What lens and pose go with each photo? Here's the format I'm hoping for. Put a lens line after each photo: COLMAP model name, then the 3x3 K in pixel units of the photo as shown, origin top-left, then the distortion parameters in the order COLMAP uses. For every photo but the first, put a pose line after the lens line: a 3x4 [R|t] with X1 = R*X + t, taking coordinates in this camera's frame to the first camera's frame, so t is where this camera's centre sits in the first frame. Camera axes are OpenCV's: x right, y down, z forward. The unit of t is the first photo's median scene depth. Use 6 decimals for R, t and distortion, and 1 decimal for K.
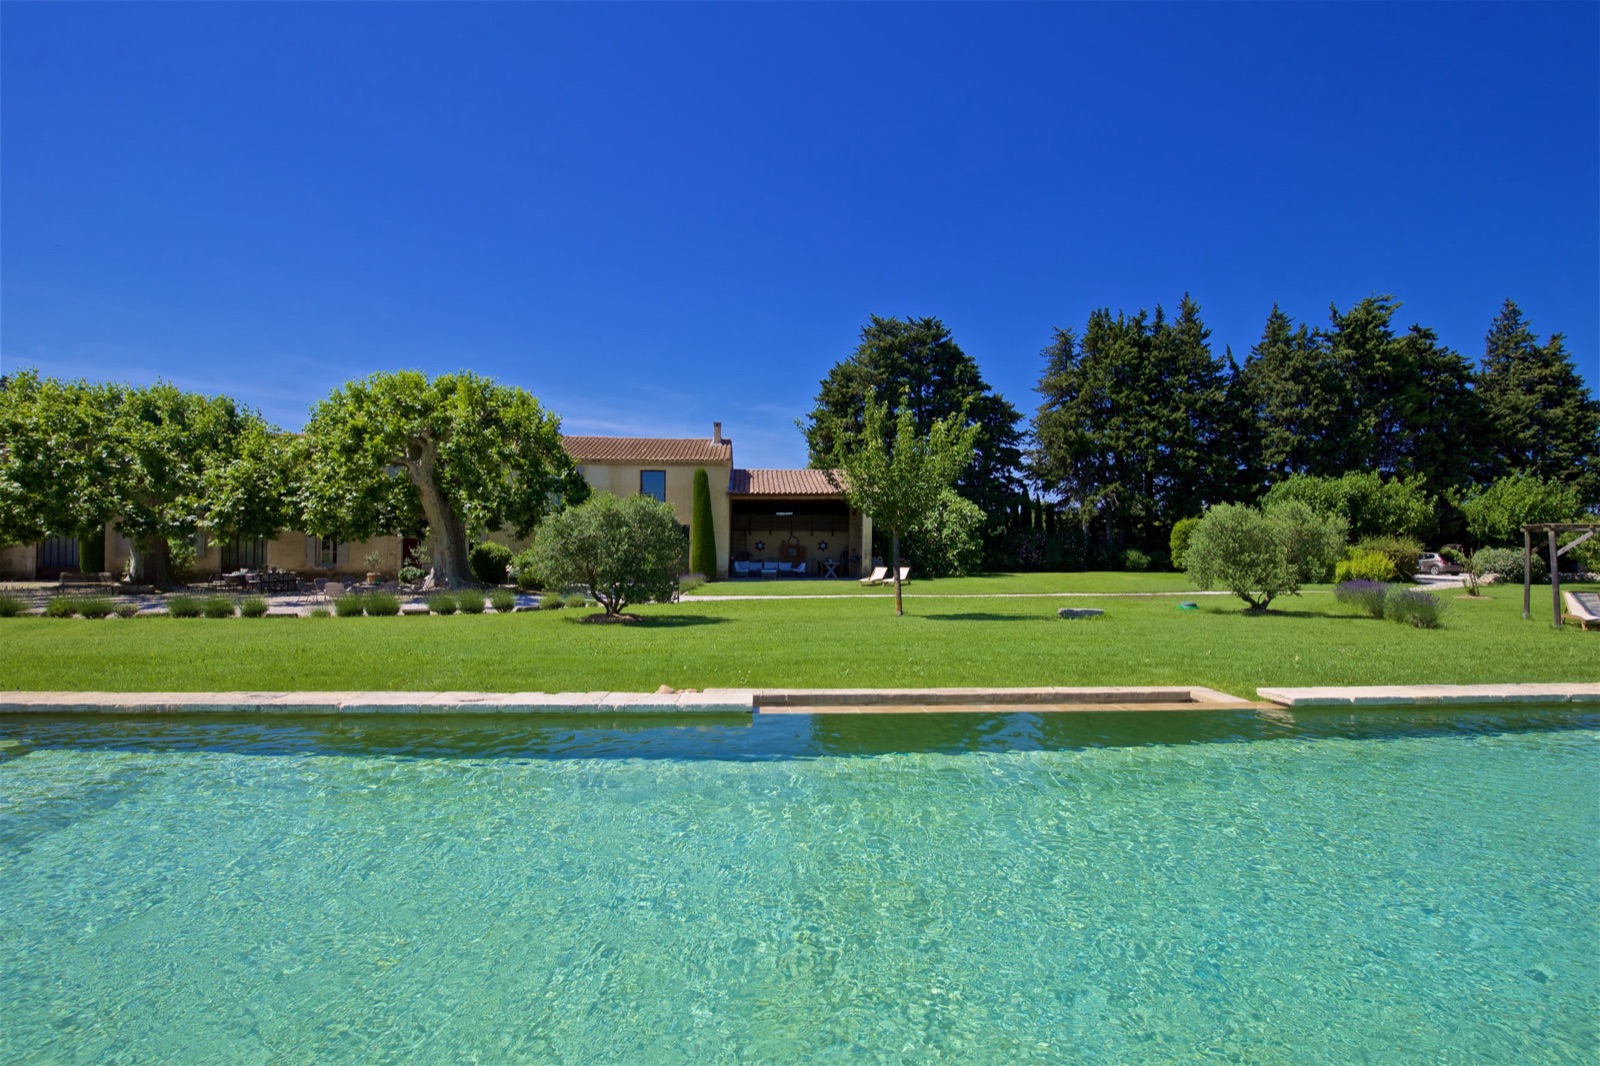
lens RADIAL K [[753.1, 0, 798.9], [0, 753.1, 529.6], [0, 0, 1]] dist [-0.023634, 0.001718]
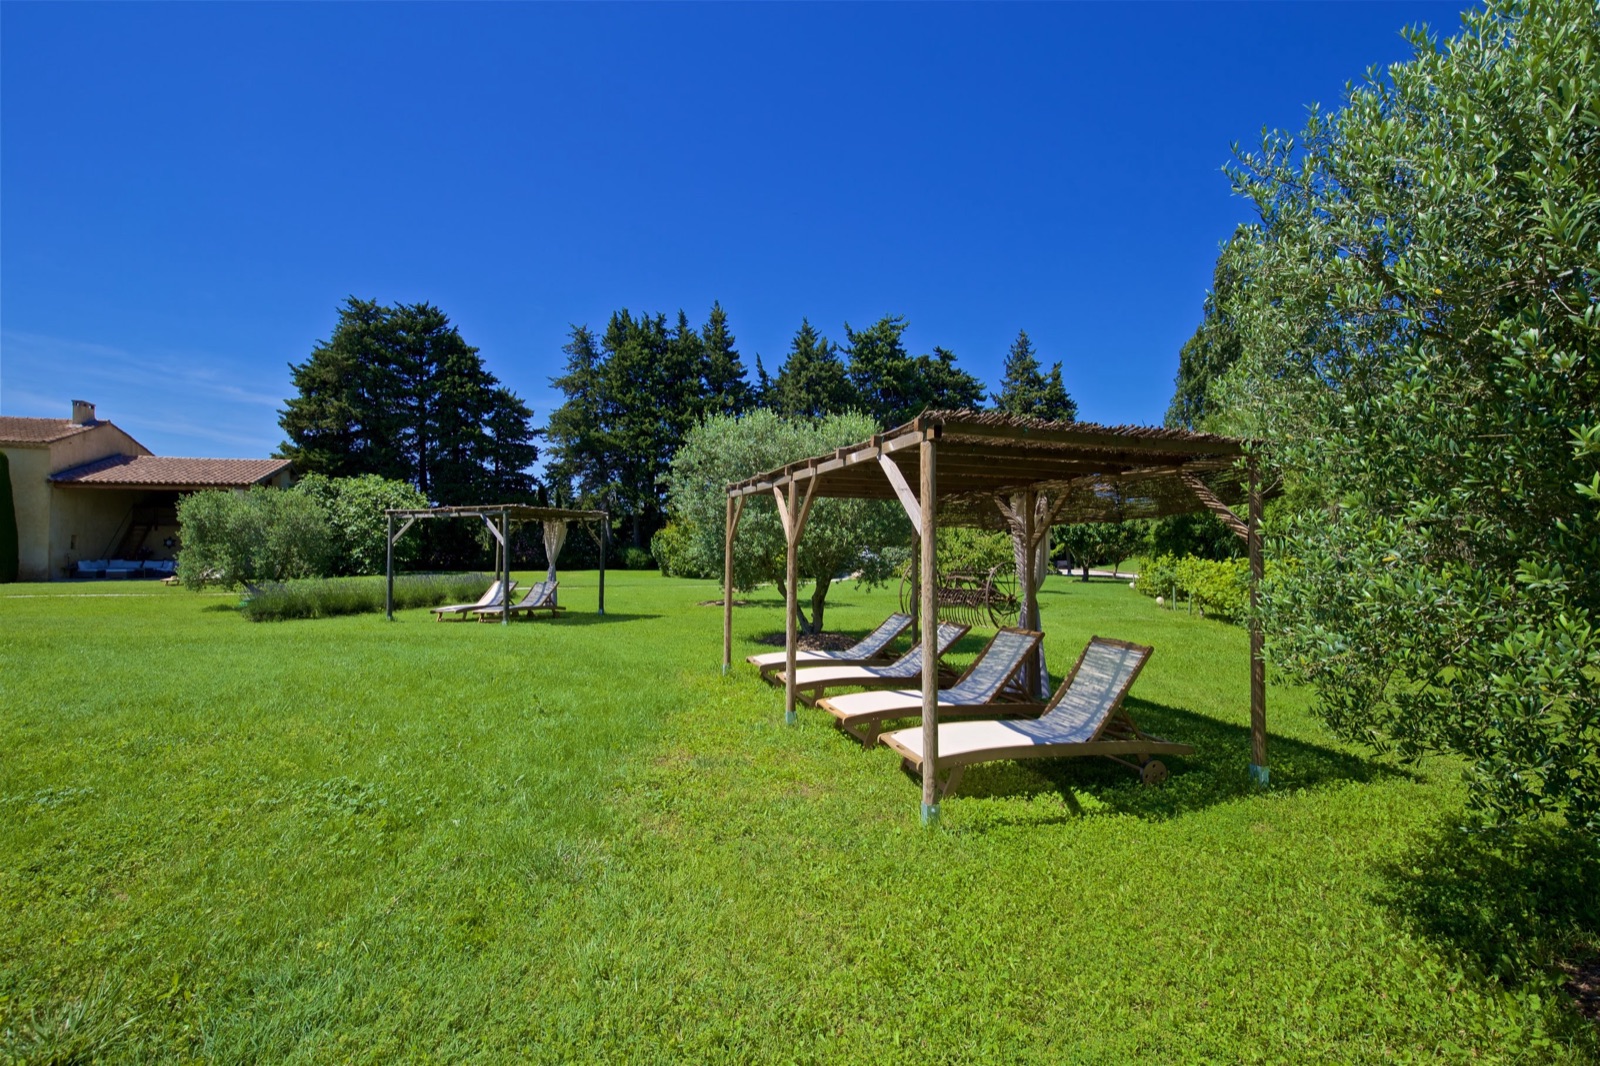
lens RADIAL K [[753.1, 0, 809.6], [0, 753.1, 535.5], [0, 0, 1]] dist [-0.023634, 0.001718]
pose [[0.962975, 0.003035, 0.269575, 0.484333], [-0.003002, 0.999995, -0.000533, 0.011767], [-0.269575, -0.000296, 0.962979, -0.049296]]
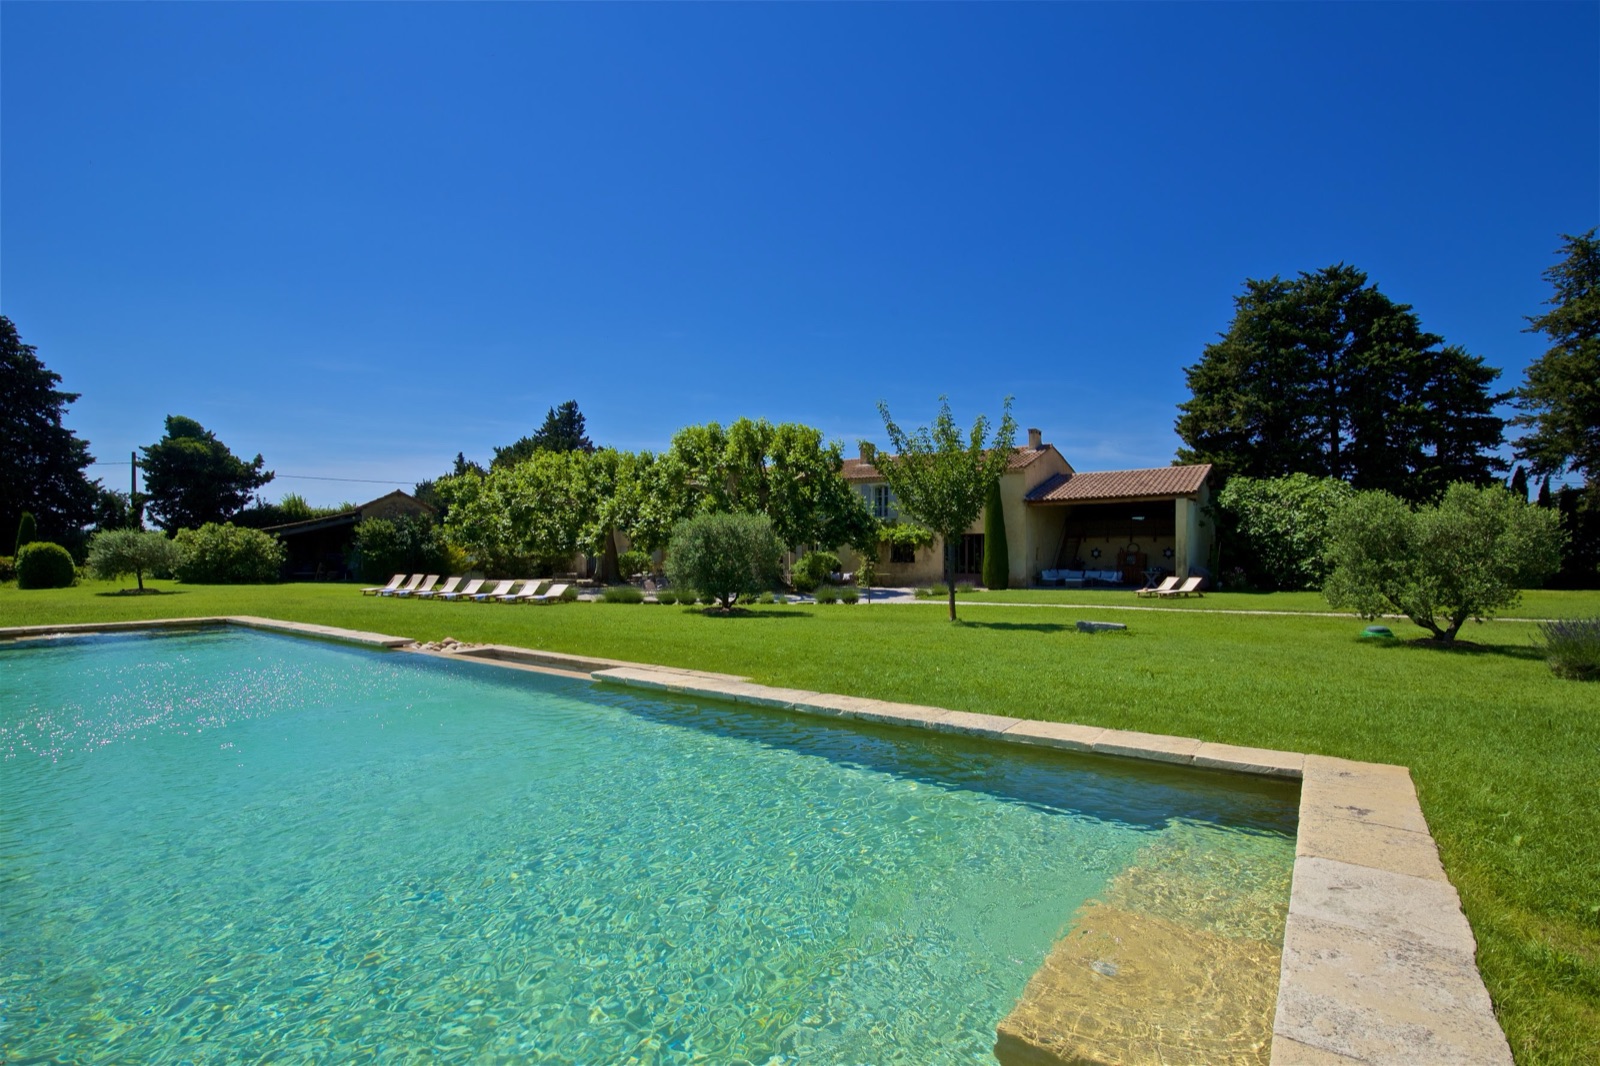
lens RADIAL K [[753.1, 0, 804.0], [0, 753.1, 542.5], [0, 0, 1]] dist [-0.023634, 0.001718]
pose [[0.780534, -0.014174, -0.624952, 0.275510], [0.017110, 0.999853, -0.001307, 0.002875], [0.624879, -0.009673, 0.780662, 0.040694]]
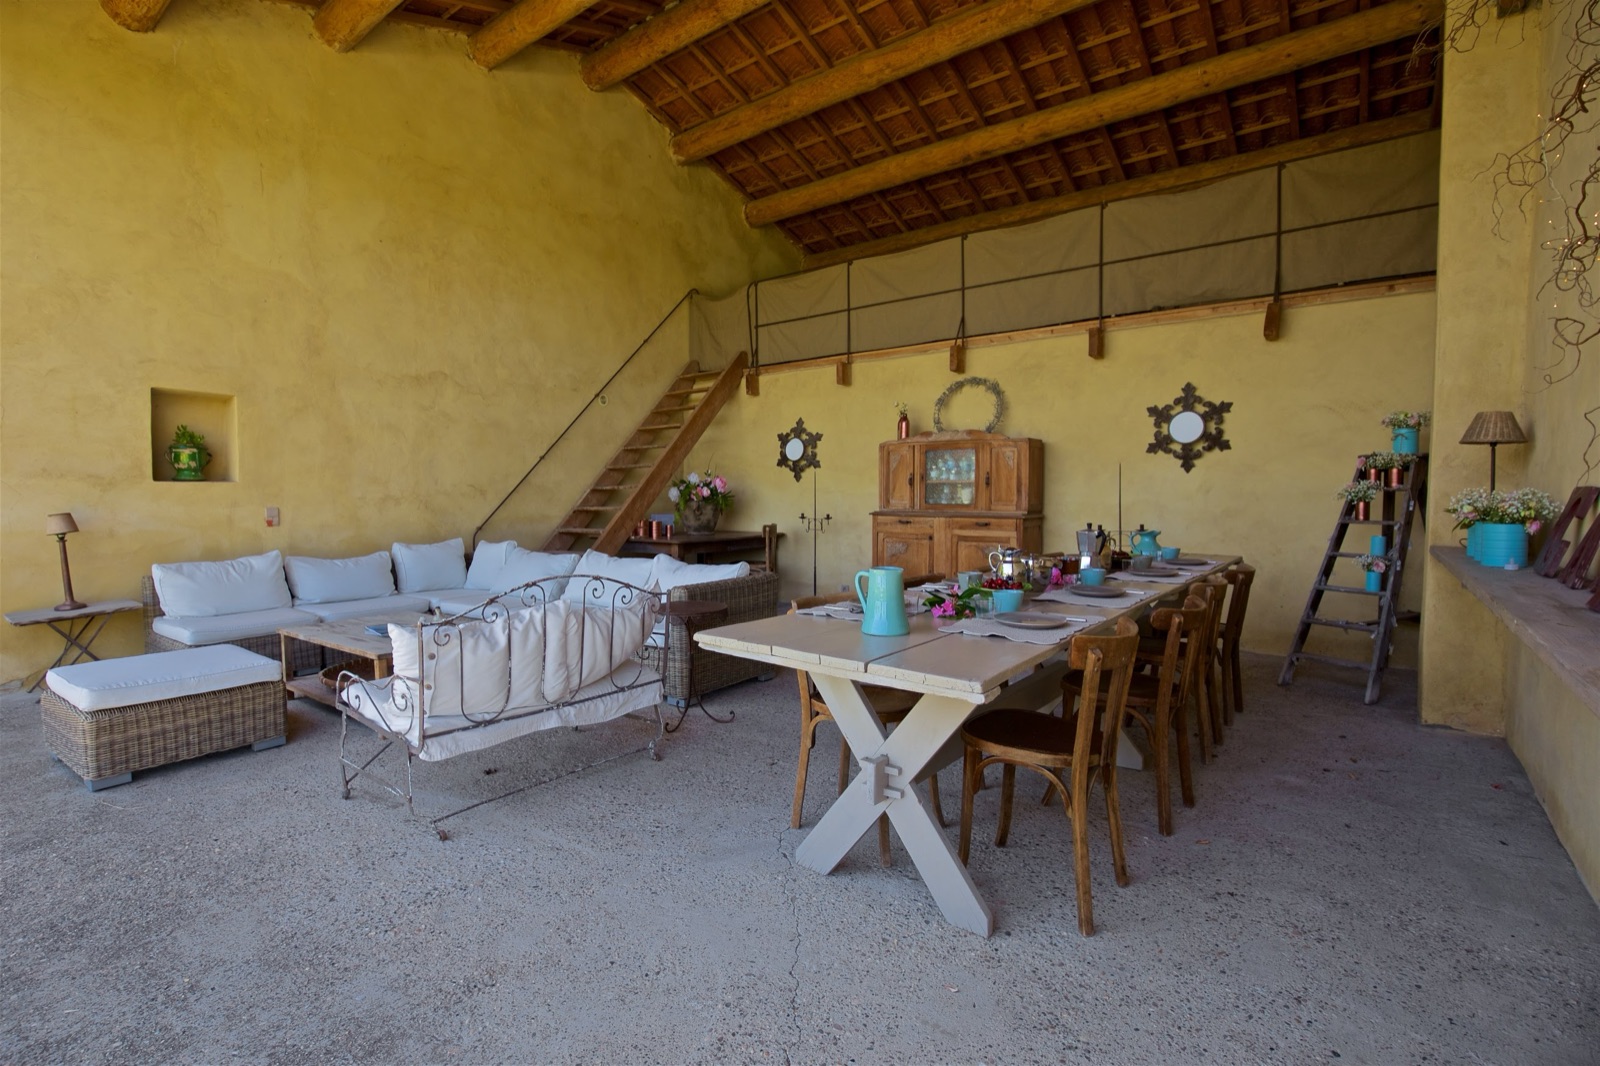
lens RADIAL K [[753.1, 0, 789.1], [0, 753.1, 539.6], [0, 0, 1]] dist [-0.023634, 0.001718]
pose [[0.782497, 0.019870, -0.622338, 0.066098], [0.017555, 0.998389, 0.053949, 0.036340], [0.622407, -0.053140, 0.780888, 0.941144]]
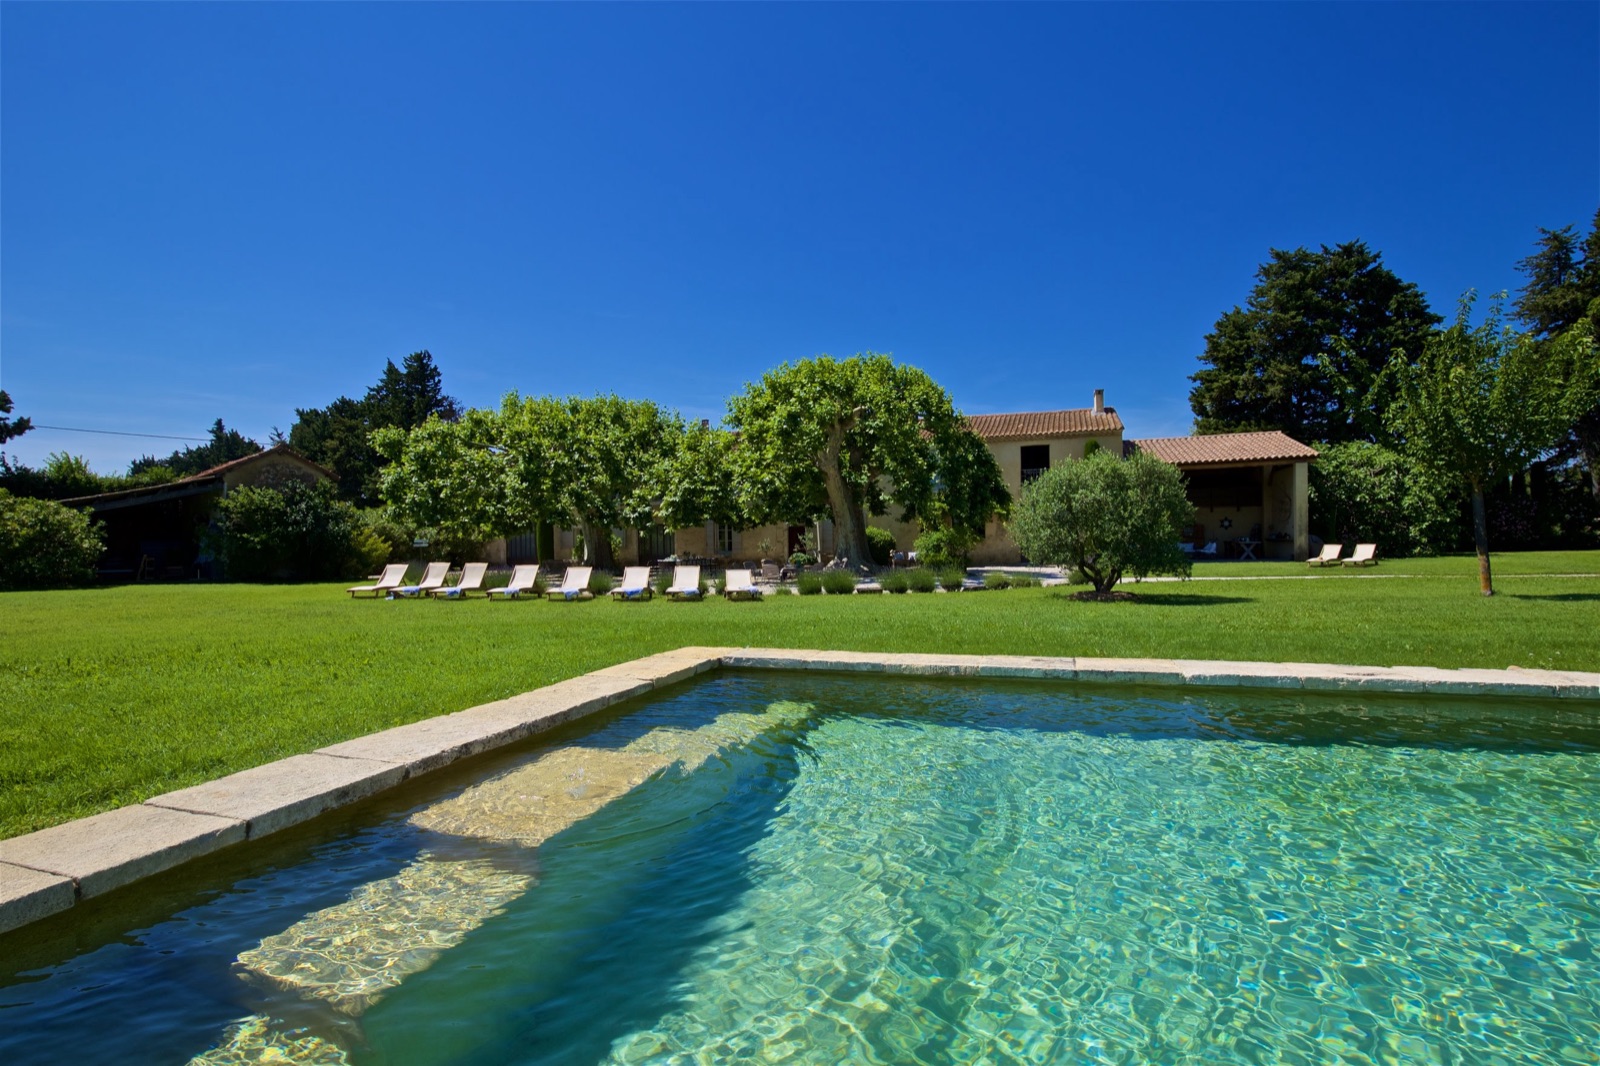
lens RADIAL K [[753.1, 0, 795.8], [0, 753.1, 544.0], [0, 0, 1]] dist [-0.023634, 0.001718]
pose [[0.927597, -0.019912, -0.373051, -0.113964], [0.030329, 0.999296, 0.022075, 0.011925], [0.372349, -0.031791, 0.927548, 0.023665]]
